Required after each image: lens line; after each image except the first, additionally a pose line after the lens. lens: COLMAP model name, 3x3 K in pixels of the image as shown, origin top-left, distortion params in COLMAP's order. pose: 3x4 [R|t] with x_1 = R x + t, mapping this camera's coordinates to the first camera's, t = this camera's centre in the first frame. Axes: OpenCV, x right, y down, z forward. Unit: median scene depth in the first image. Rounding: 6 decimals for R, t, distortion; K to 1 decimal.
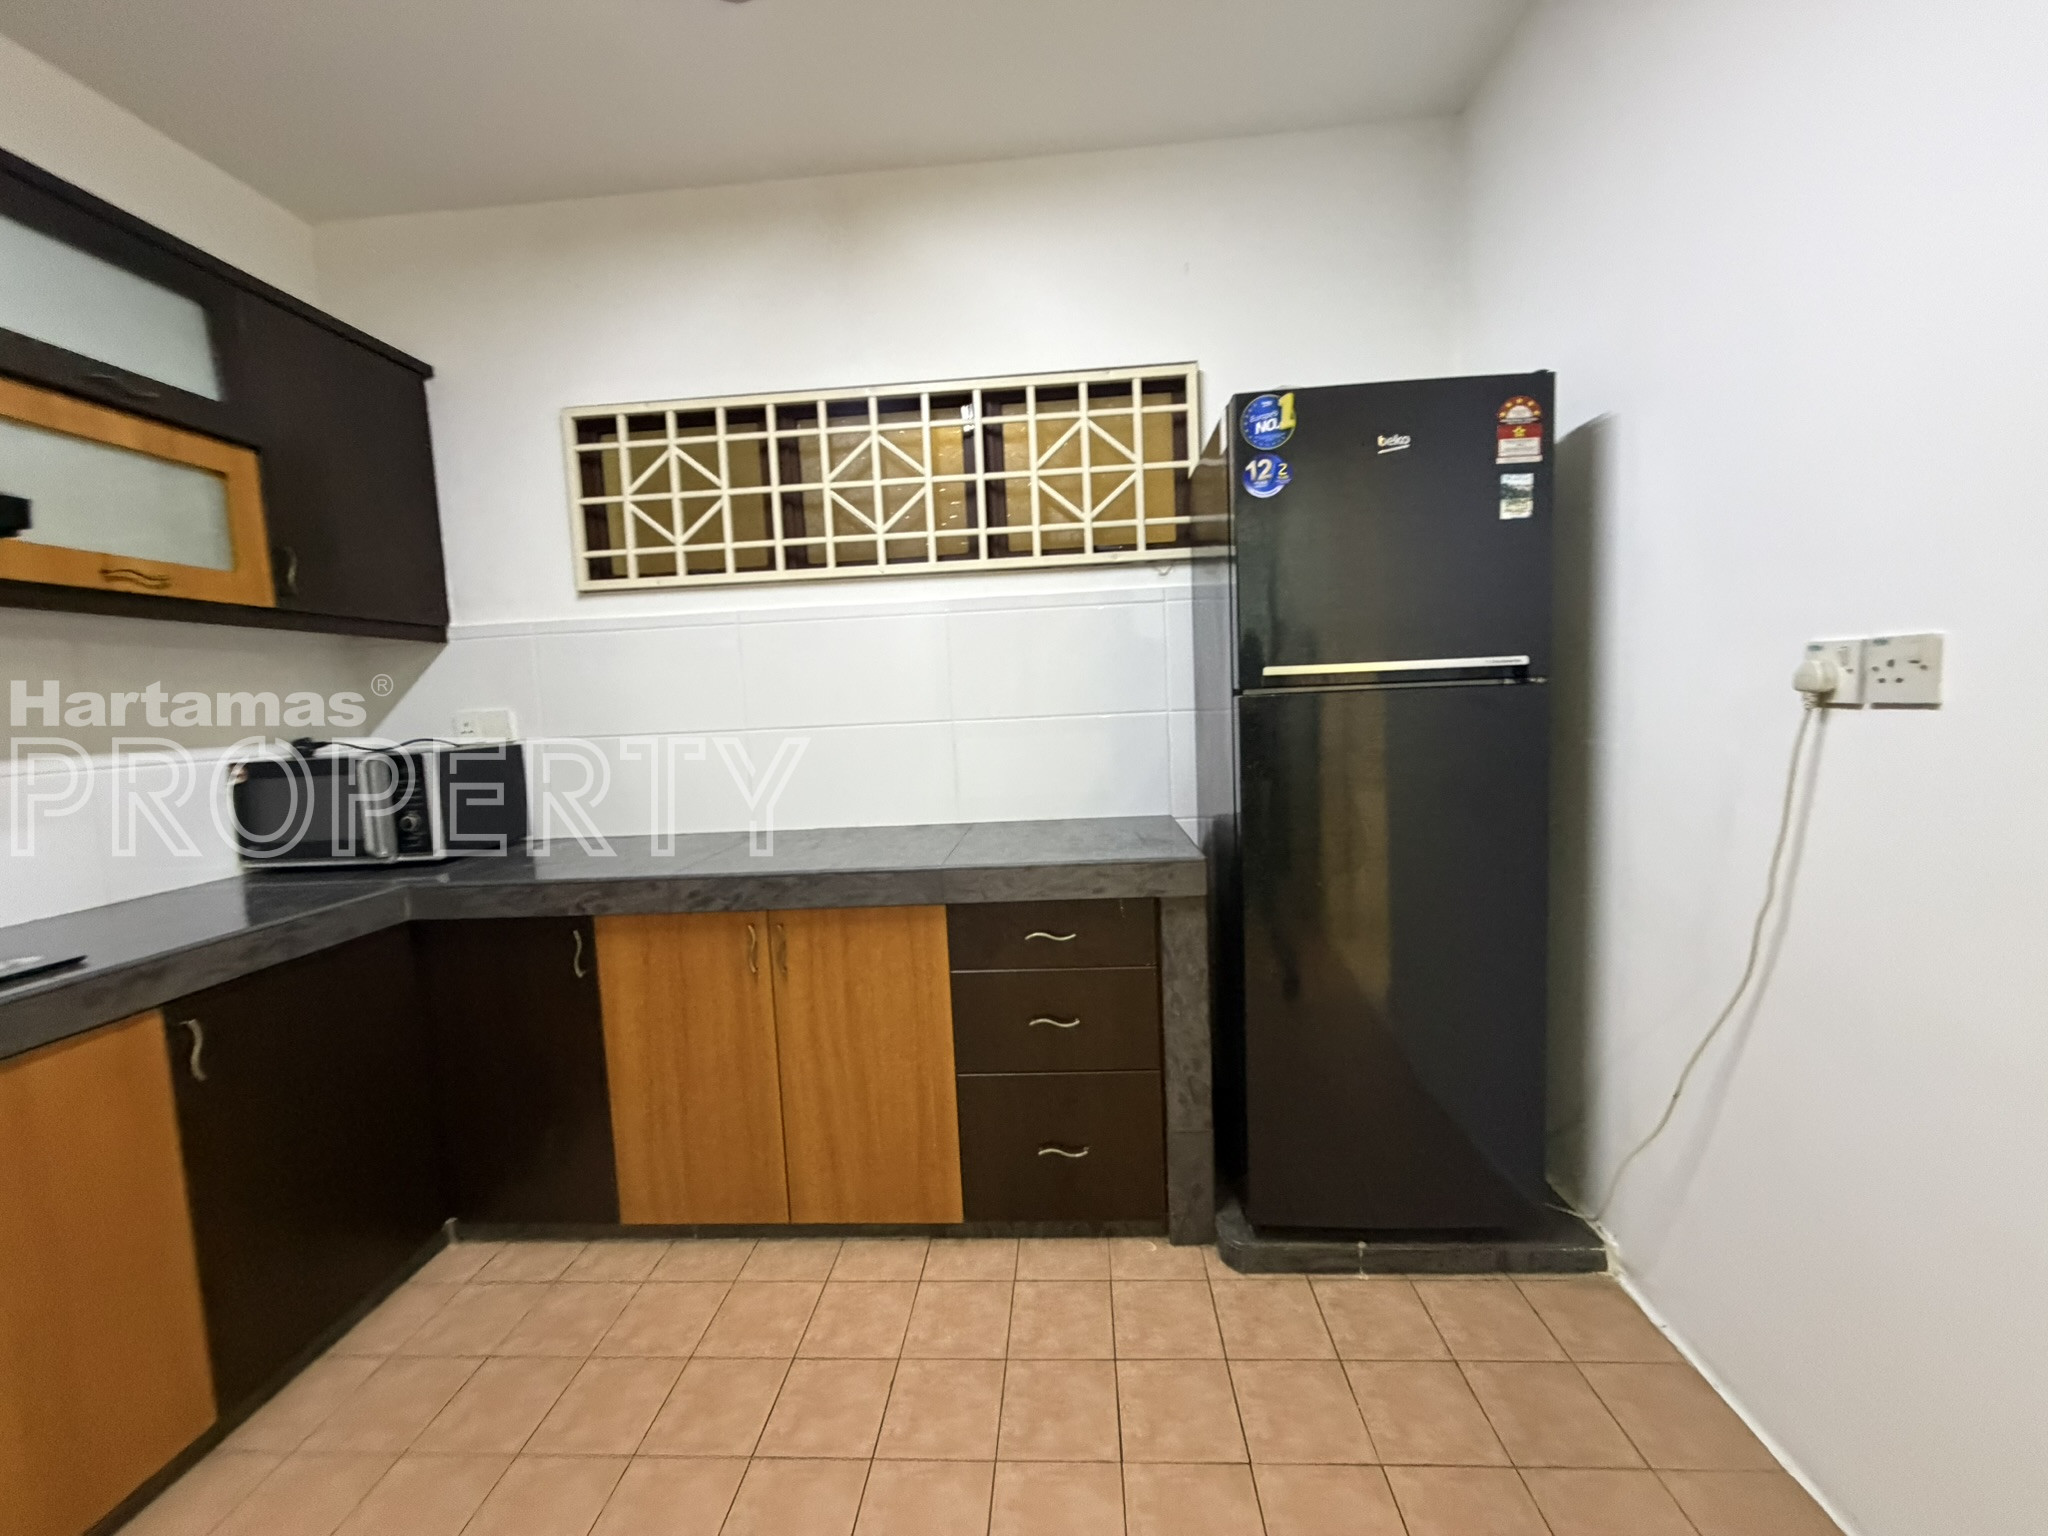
lens RADIAL K [[813.9, 0, 1020.8], [0, 813.9, 766.0], [0, 0, 1]] dist [0.001734, -0.000200]
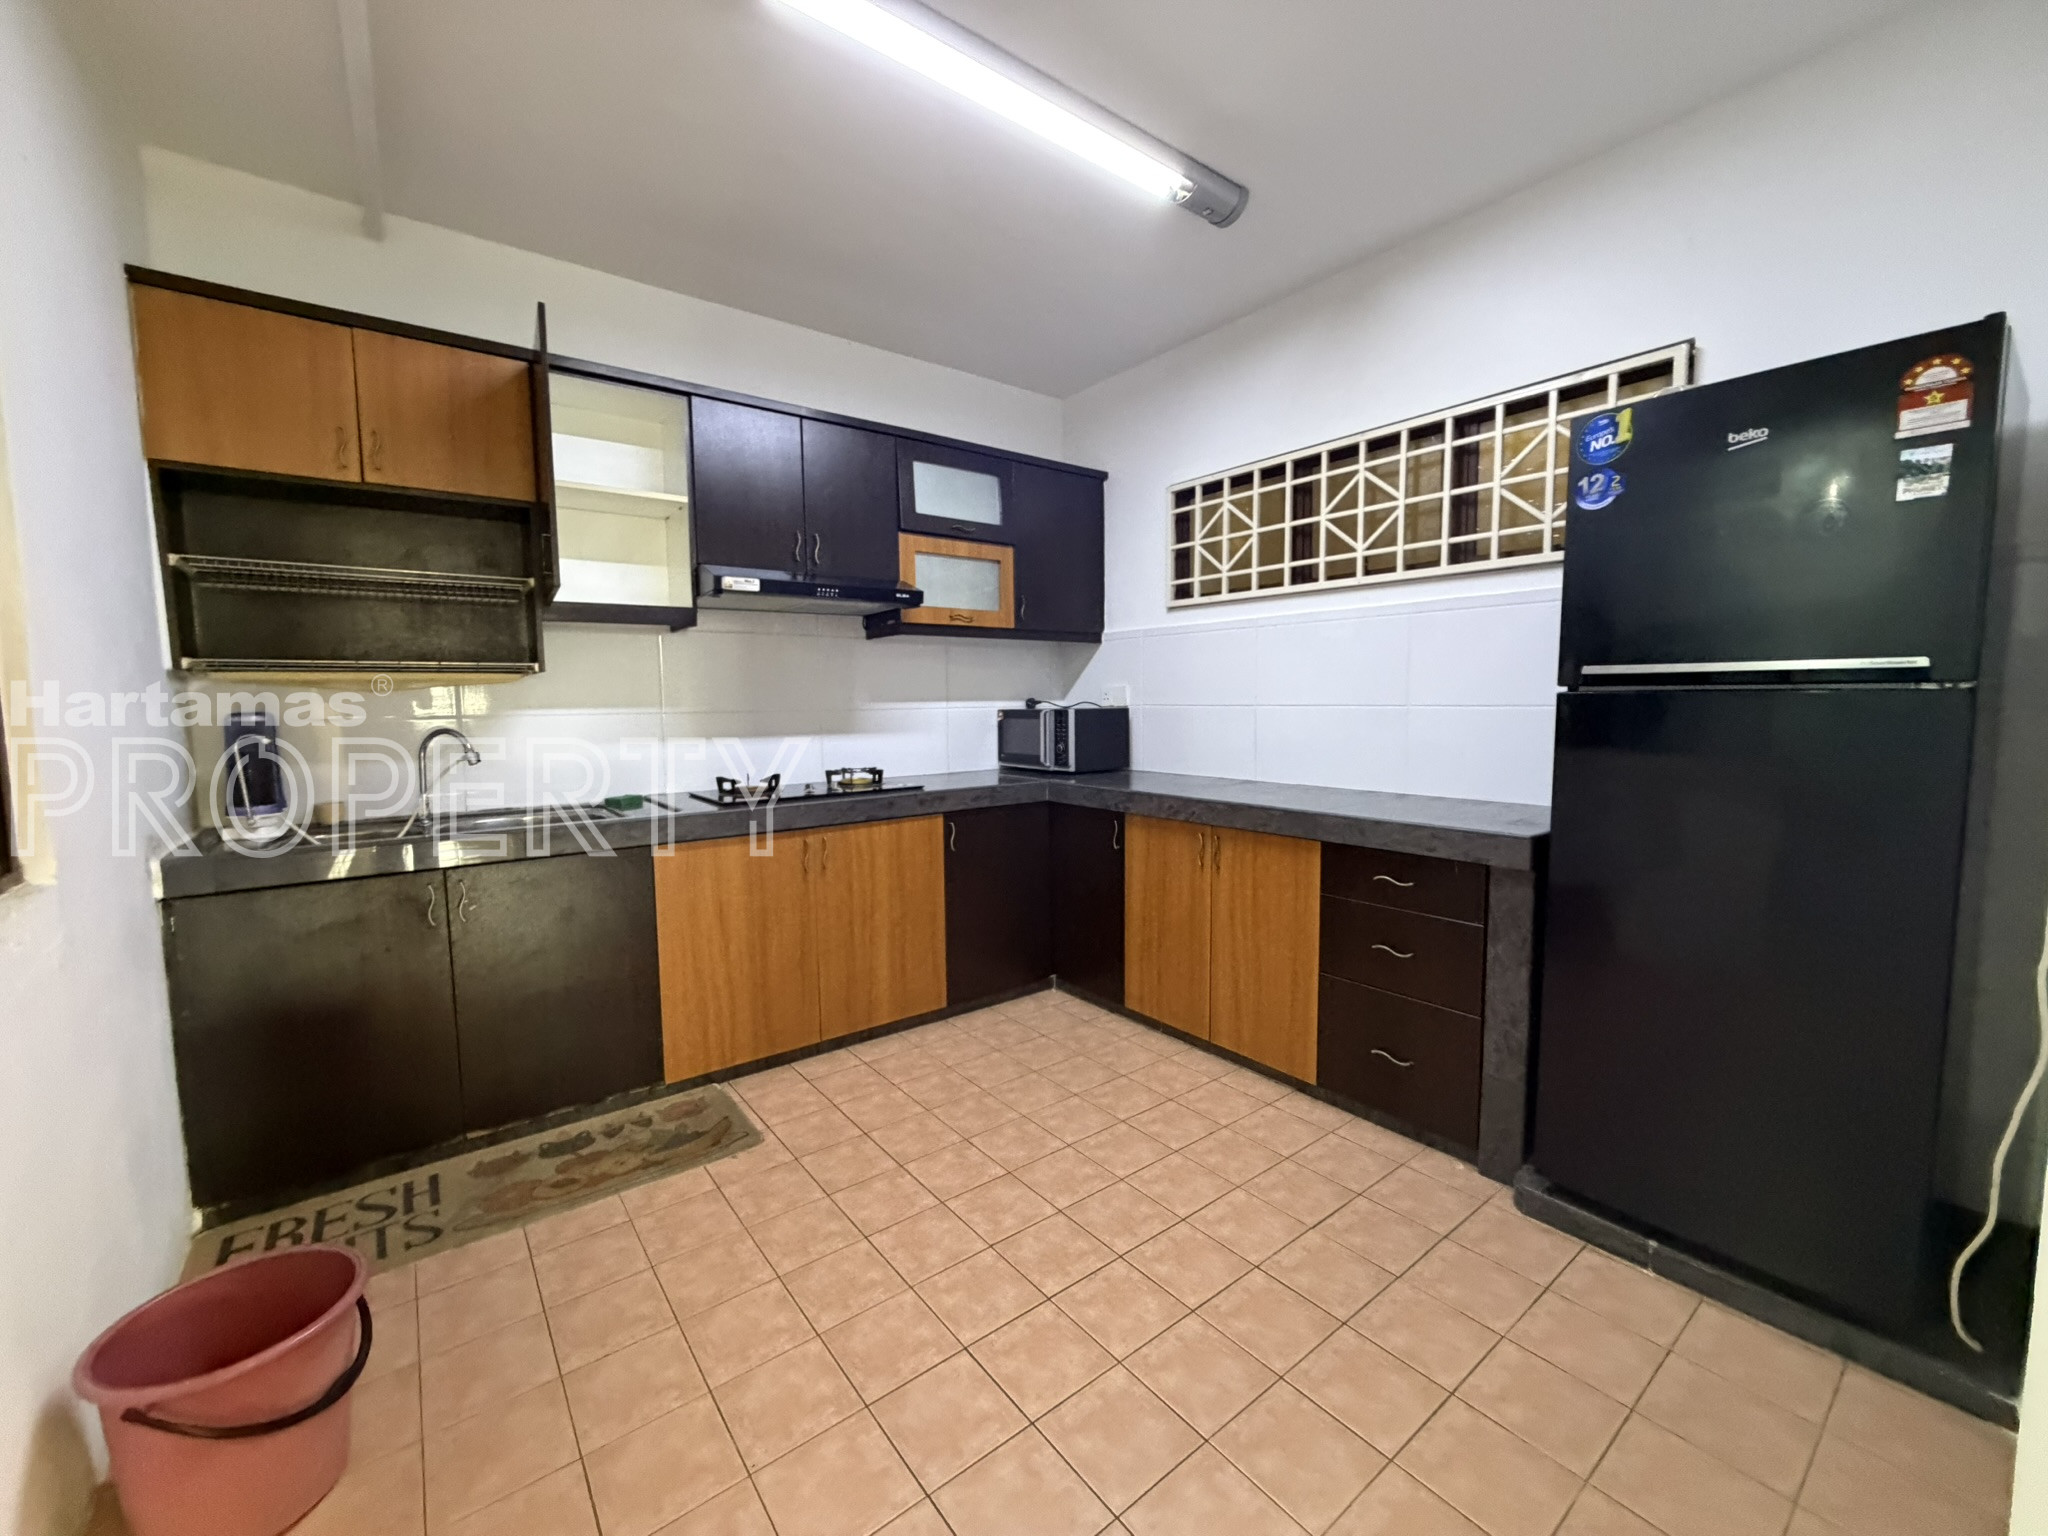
lens RADIAL K [[813.9, 0, 1028.5], [0, 813.9, 767.2], [0, 0, 1]] dist [0.001734, -0.000200]
pose [[0.663909, 0.103748, -0.740582, 0.551348], [-0.085040, 0.994380, 0.063067, 0.006041], [0.742962, 0.021108, 0.669000, -0.239756]]
